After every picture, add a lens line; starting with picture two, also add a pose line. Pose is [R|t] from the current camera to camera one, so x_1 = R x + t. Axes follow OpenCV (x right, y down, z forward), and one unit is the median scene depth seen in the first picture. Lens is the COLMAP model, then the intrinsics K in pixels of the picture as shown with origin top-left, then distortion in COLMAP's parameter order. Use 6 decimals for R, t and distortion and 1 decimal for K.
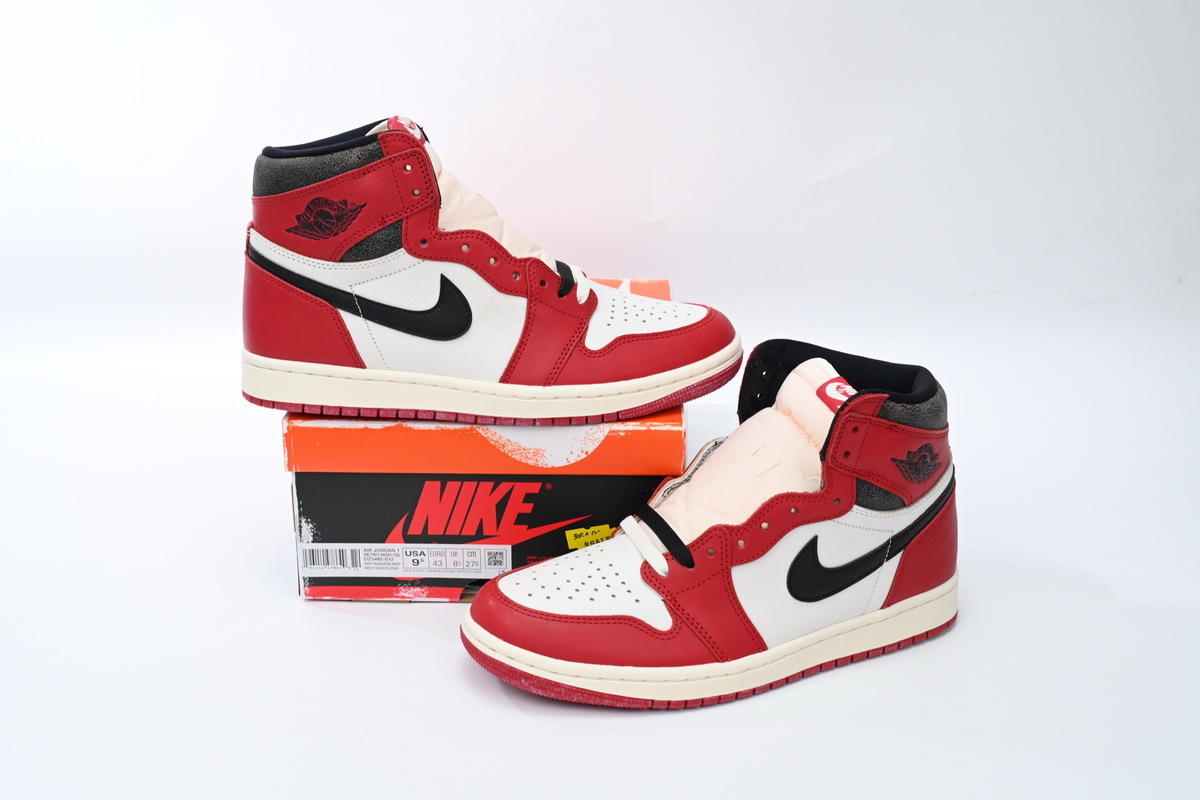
lens RADIAL K [[1355.2, 0, 600.7], [0, 1355.2, 393.5], [0, 0, 1]] dist [0.010160, 0.000000]
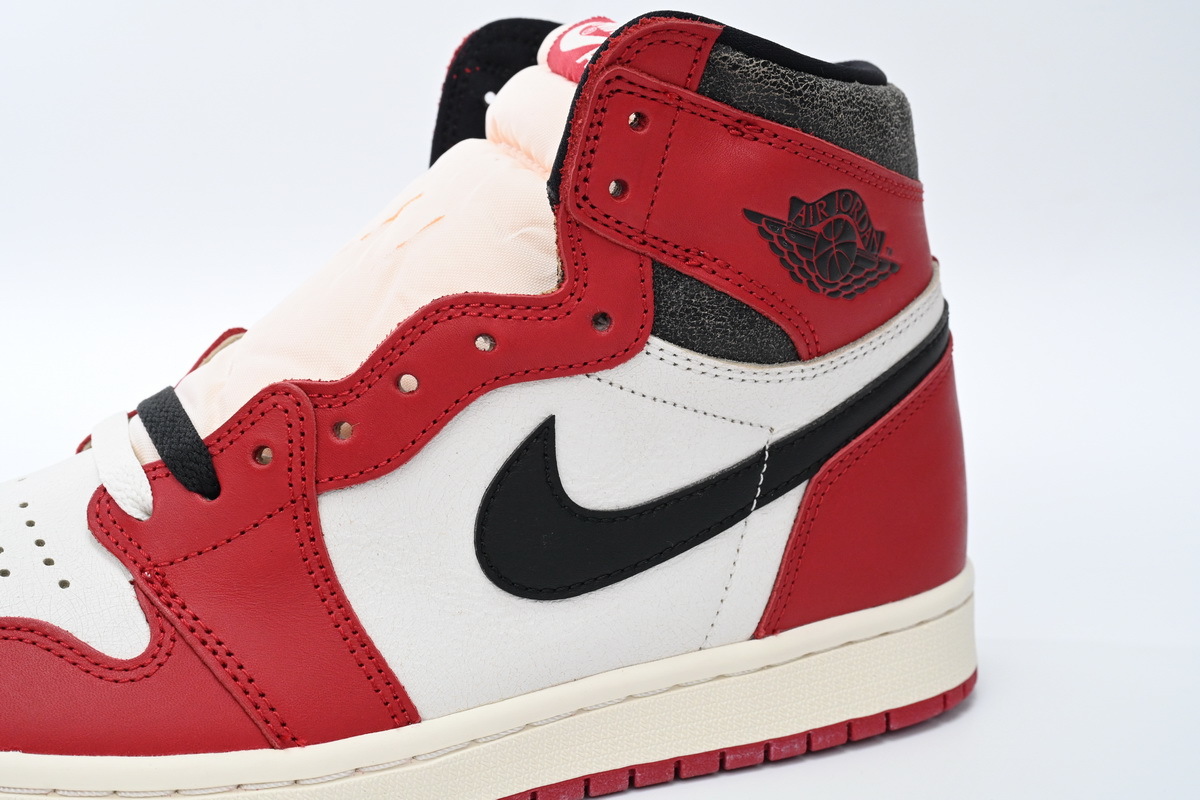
lens RADIAL K [[1912.4, 0, 602.0], [0, 1912.4, 397.8], [0, 0, 1]] dist [-0.011986, 0.000000]
pose [[0.999385, -0.008749, -0.033944, 0.191955], [0.003941, 0.990255, -0.139208, 0.174712], [0.034831, 0.138988, 0.989681, 0.473684]]
